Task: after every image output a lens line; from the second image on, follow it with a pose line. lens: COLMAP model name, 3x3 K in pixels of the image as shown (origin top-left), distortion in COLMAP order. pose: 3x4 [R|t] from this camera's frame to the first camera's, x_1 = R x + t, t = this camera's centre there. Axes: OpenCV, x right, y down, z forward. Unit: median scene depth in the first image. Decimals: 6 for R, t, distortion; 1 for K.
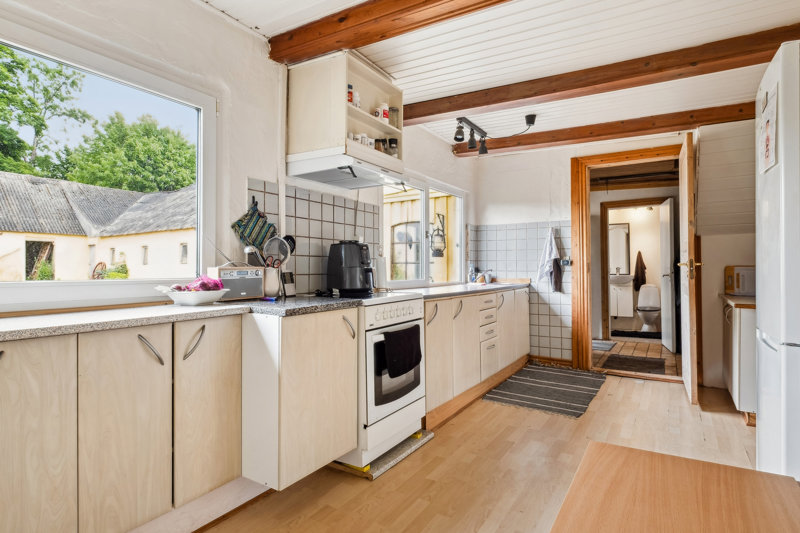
lens RADIAL K [[435.6, 0, 400.0], [0, 435.6, 266.5], [0, 0, 1]] dist [0.000106, -0.000074]
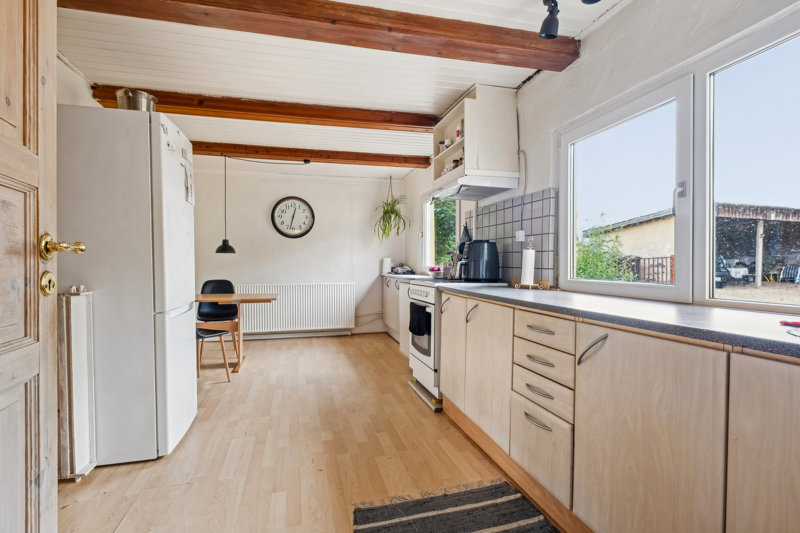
lens RADIAL K [[385.4, 0, 400.0], [0, 385.4, 266.5], [0, 0, 1]] dist [-0.003863, -0.001175]
pose [[-0.686427, 0.006336, -0.727171, 0.805249], [0.004620, 0.999980, 0.004352, 0.009487], [0.727184, -0.000372, -0.686443, 1.516867]]
